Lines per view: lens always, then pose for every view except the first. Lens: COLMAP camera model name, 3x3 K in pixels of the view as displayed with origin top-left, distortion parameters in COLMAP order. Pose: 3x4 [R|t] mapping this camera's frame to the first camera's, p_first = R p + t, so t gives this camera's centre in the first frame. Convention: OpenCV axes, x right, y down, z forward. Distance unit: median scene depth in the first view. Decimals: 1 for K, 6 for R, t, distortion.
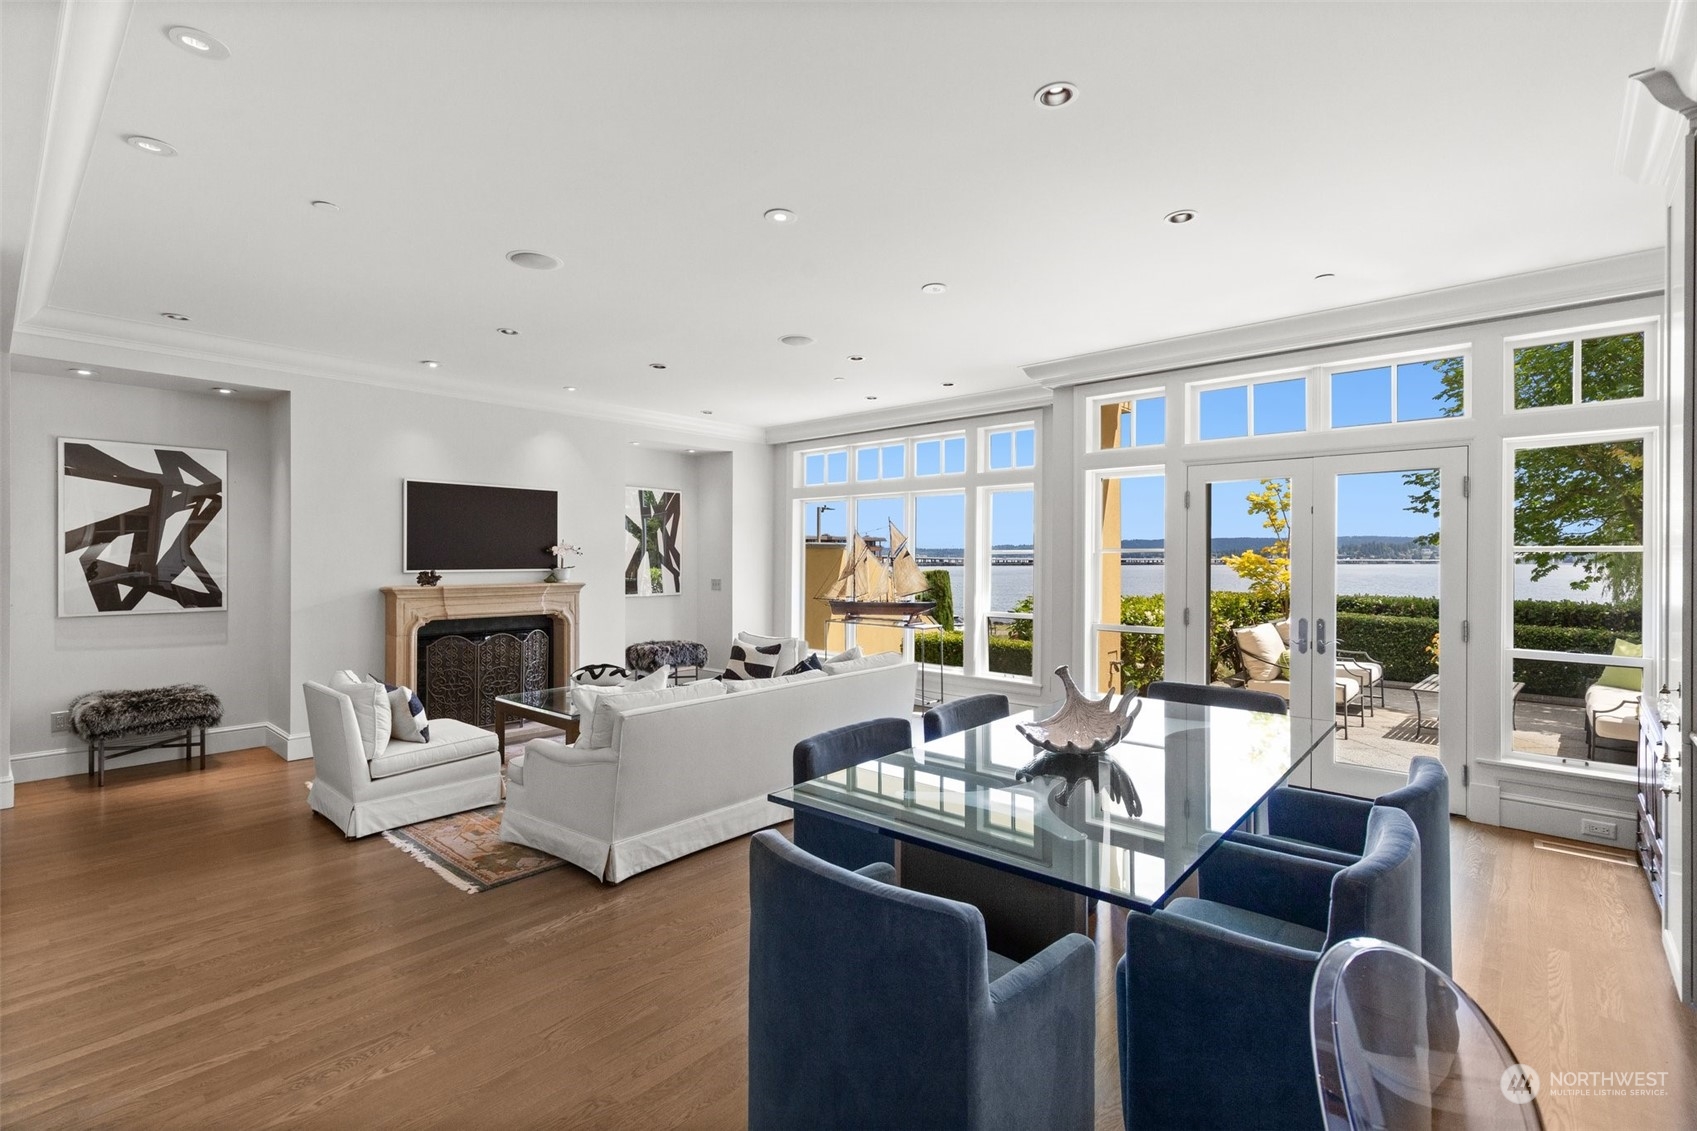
lens RADIAL K [[773.7, 0, 839.8], [0, 773.7, 555.1], [0, 0, 1]] dist [0.006090, 0.000975]
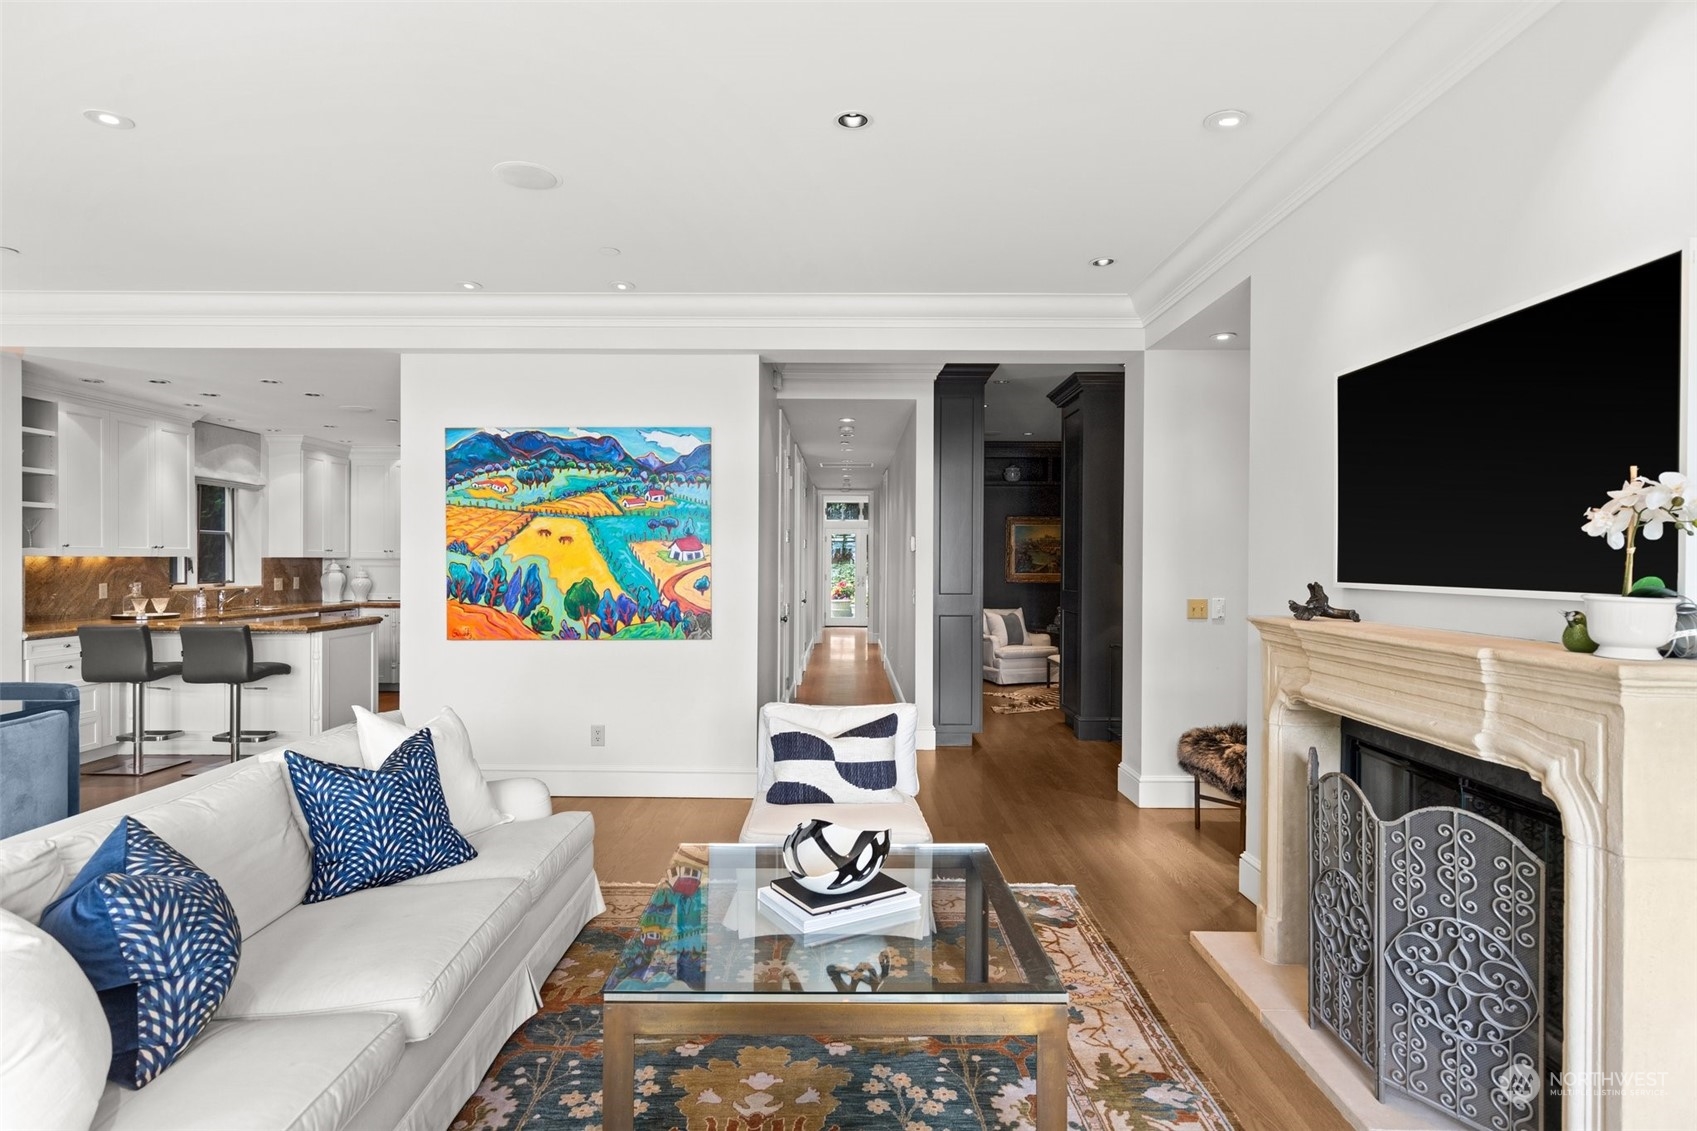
lens RADIAL K [[925.2, 0, 839.0], [0, 925.2, 570.4], [0, 0, 1]] dist [0.014717, -0.000401]
pose [[-0.765824, 0.003123, -0.643042, -0.023373], [-0.004335, 0.999940, 0.010019, 0.009326], [0.643035, 0.010460, -0.765765, 1.287931]]
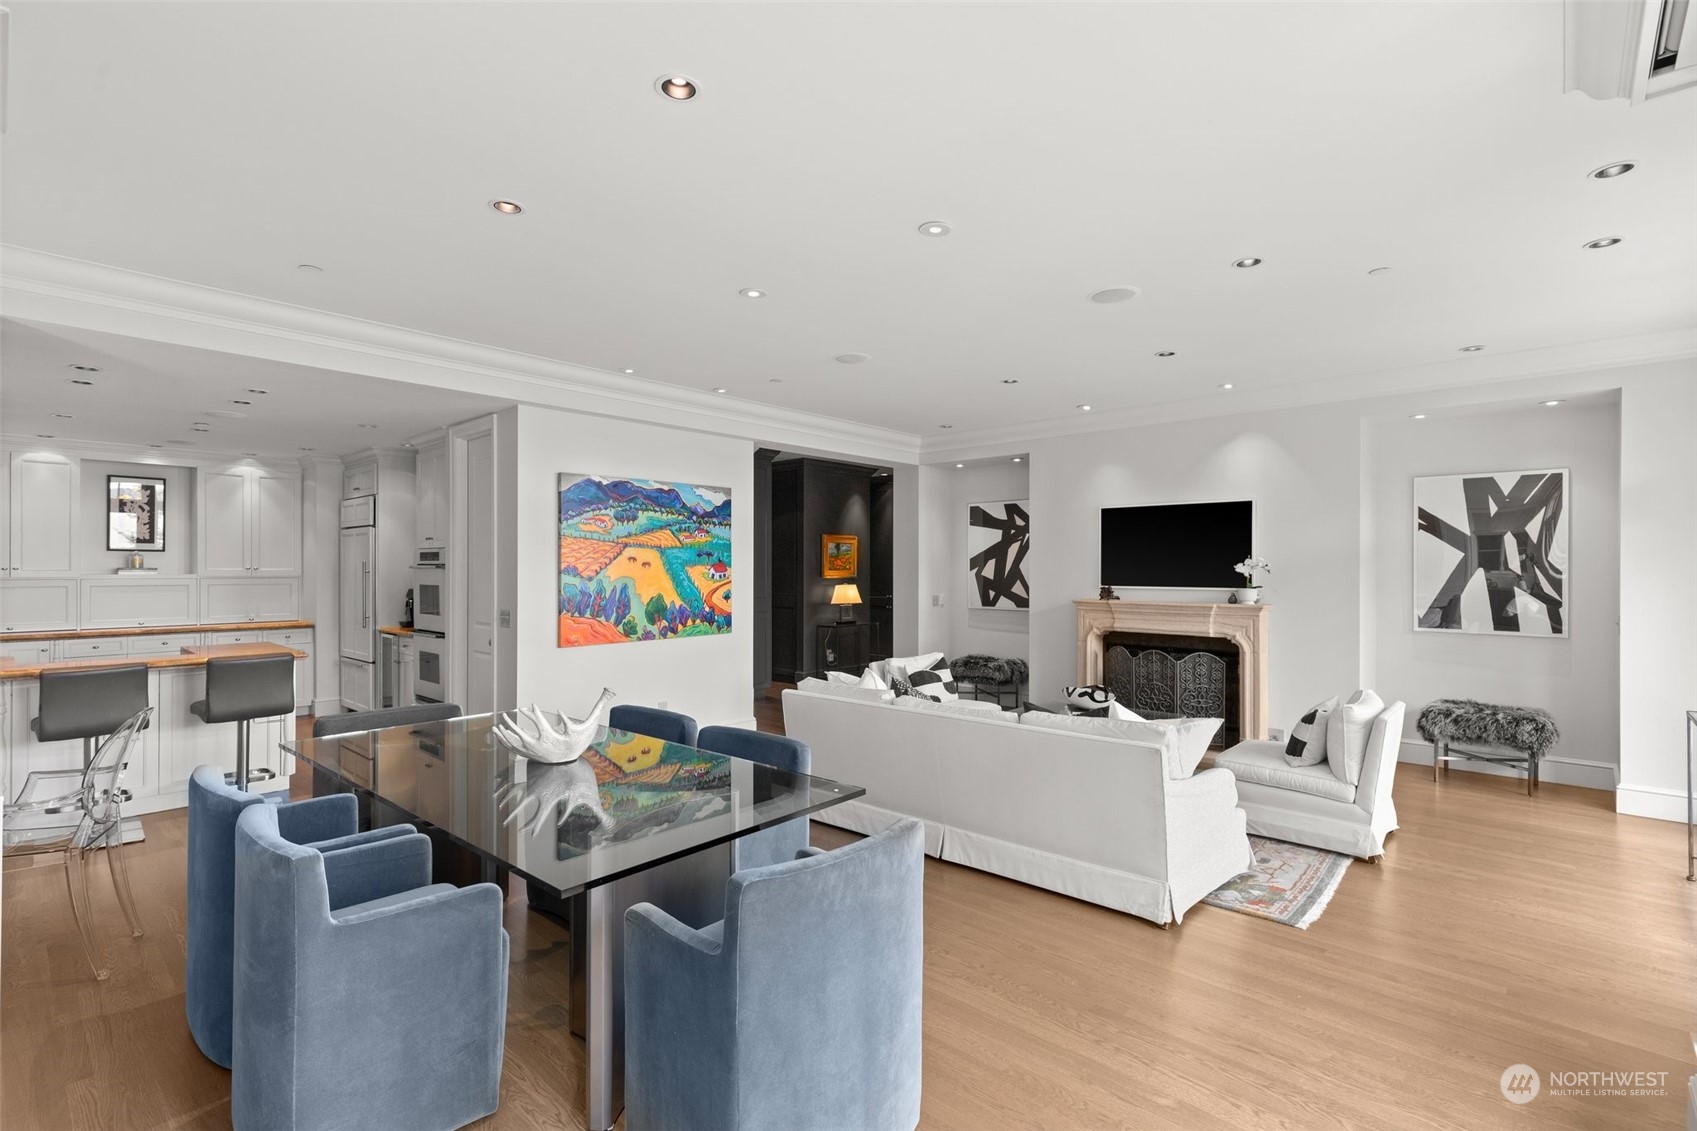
lens RADIAL K [[773.7, 0, 839.8], [0, 773.7, 568.9], [0, 0, 1]] dist [0.006090, 0.000975]
pose [[-0.017873, -0.000898, -0.999840, 0.634166], [0.000669, 0.999999, -0.000911, -0.004889], [0.999840, -0.000685, -0.017872, 0.653988]]
